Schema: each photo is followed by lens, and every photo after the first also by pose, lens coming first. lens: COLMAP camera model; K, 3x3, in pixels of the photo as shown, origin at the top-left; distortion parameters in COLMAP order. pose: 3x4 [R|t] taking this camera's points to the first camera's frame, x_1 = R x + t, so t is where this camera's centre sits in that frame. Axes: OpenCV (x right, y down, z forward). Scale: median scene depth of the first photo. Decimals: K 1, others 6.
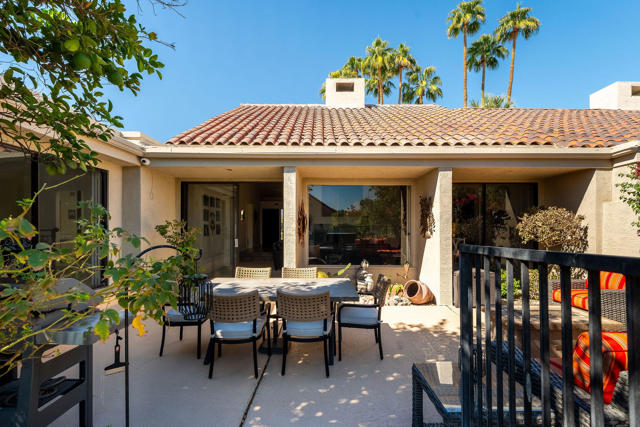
lens RADIAL K [[291.4, 0, 320.9], [0, 291.4, 218.2], [0, 0, 1]] dist [-0.001587, -0.000130]
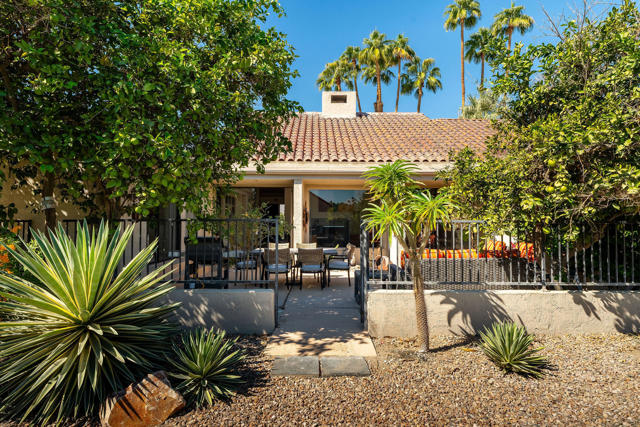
lens RADIAL K [[369.1, 0, 319.5], [0, 369.1, 213.3], [0, 0, 1]] dist [0.000590, 0.000077]
pose [[0.999974, 0.000484, 0.007232, -0.002088], [-0.000507, 0.999995, 0.003053, -0.002453], [-0.007231, -0.003056, 0.999969, -0.255485]]
